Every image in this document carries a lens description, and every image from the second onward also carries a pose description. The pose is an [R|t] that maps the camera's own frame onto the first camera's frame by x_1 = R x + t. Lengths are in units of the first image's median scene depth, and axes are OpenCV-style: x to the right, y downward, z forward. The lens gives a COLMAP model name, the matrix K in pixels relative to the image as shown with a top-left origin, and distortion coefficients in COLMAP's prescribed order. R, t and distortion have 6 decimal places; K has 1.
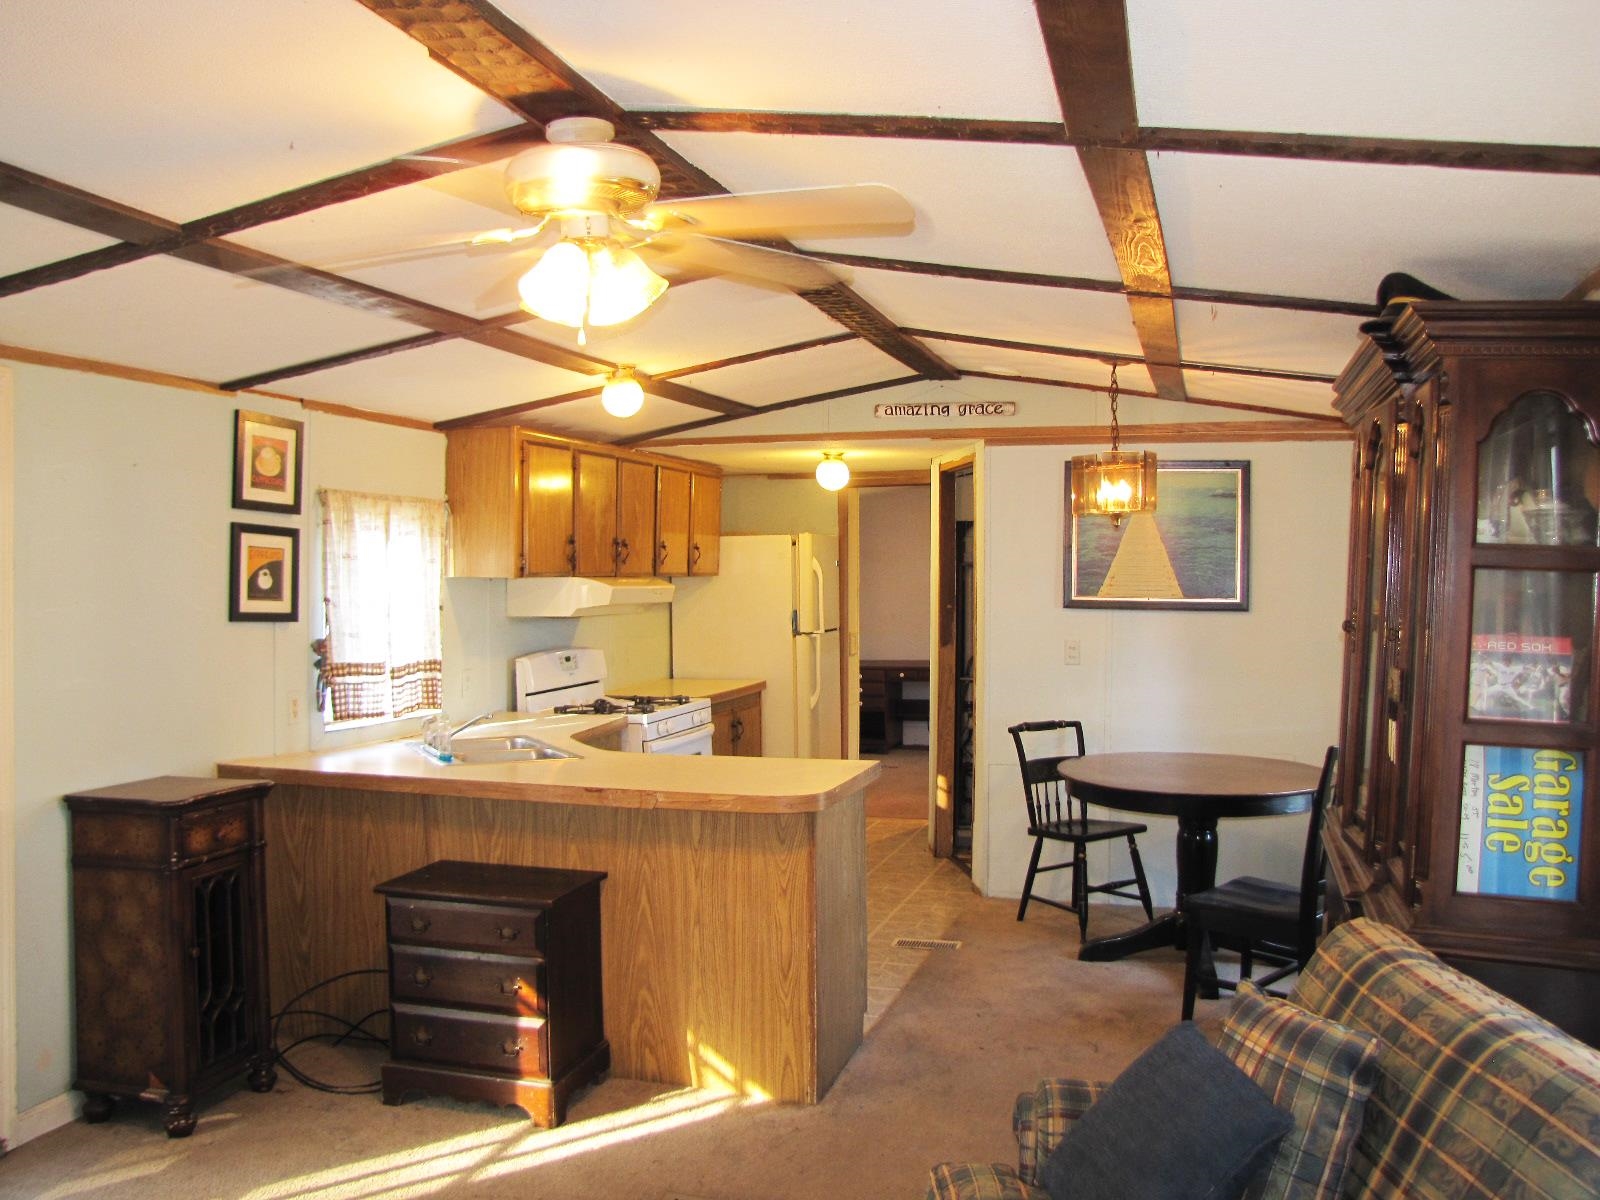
lens RADIAL K [[1336.7, 0, 804.2], [0, 1336.7, 582.9], [0, 0, 1]] dist [-0.186297, 0.165680]
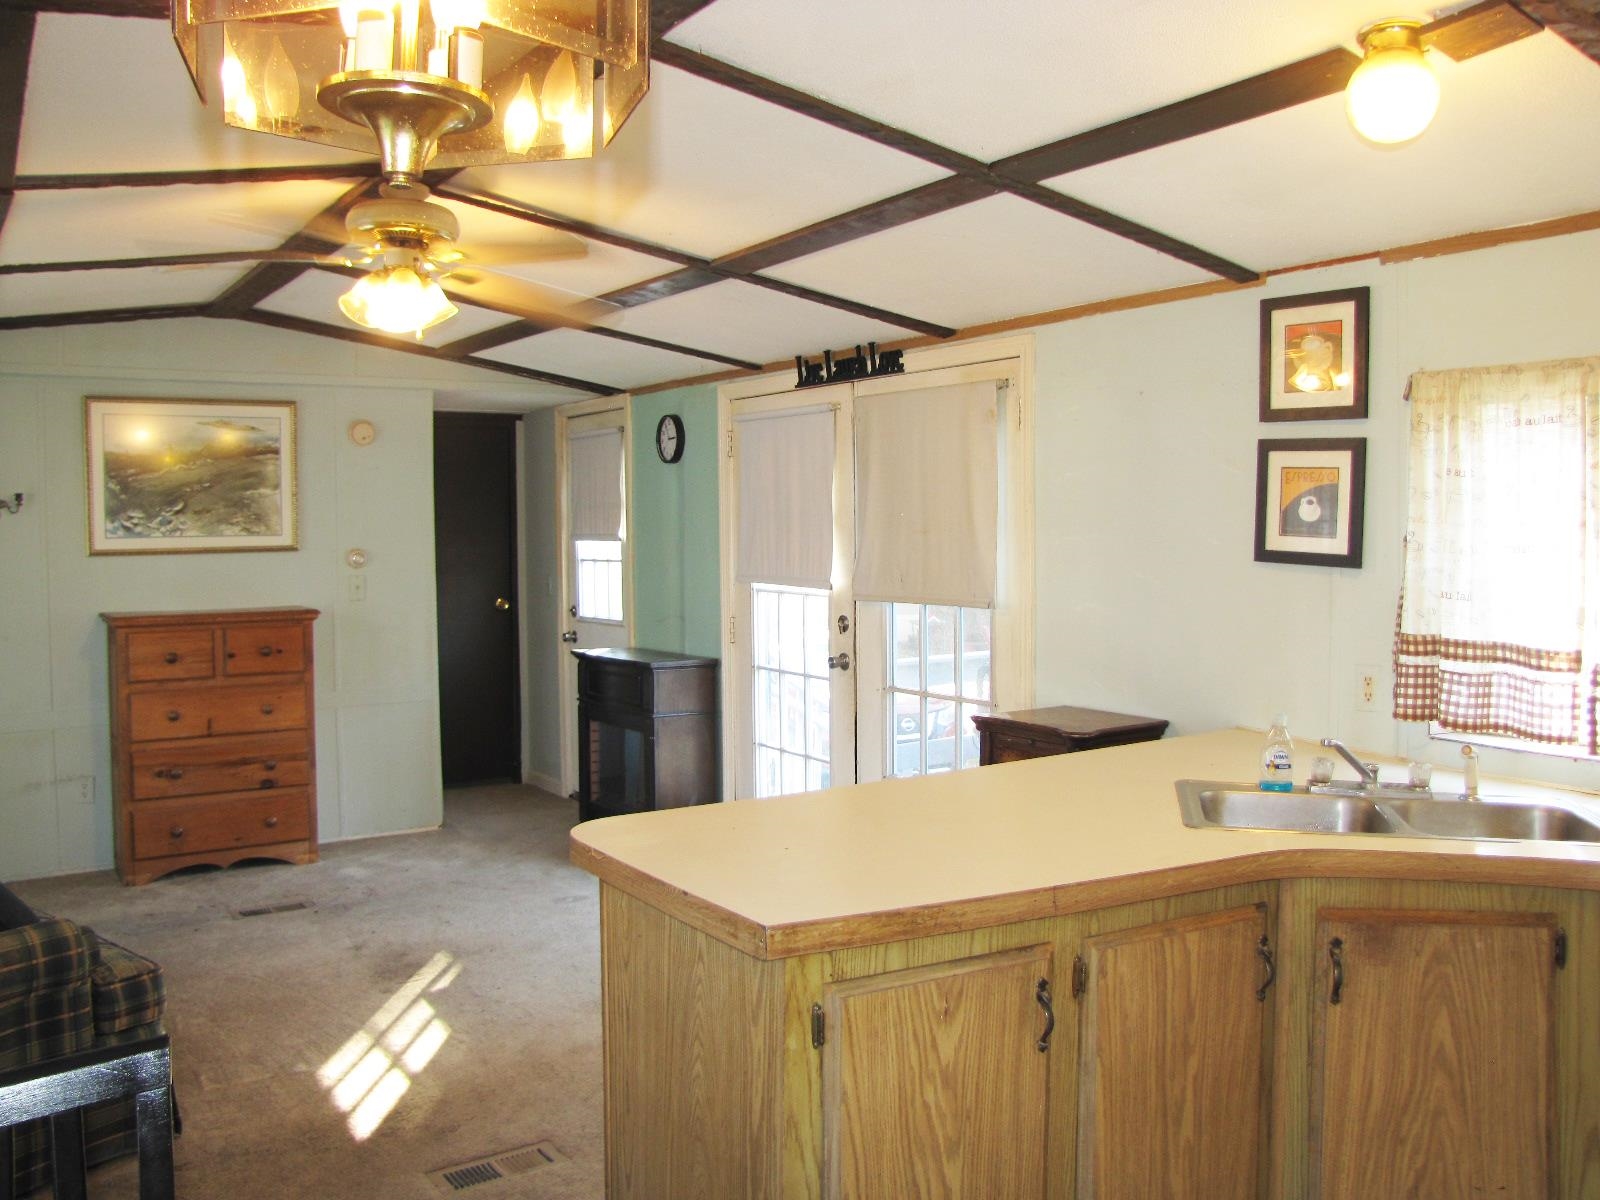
lens RADIAL K [[1336.7, 0, 804.5], [0, 1336.7, 585.9], [0, 0, 1]] dist [-0.186297, 0.165680]
pose [[-0.627581, 0.042953, -0.777366, 0.355033], [0.005108, 0.998683, 0.051058, 0.001592], [0.778535, 0.028072, -0.626974, 1.202068]]
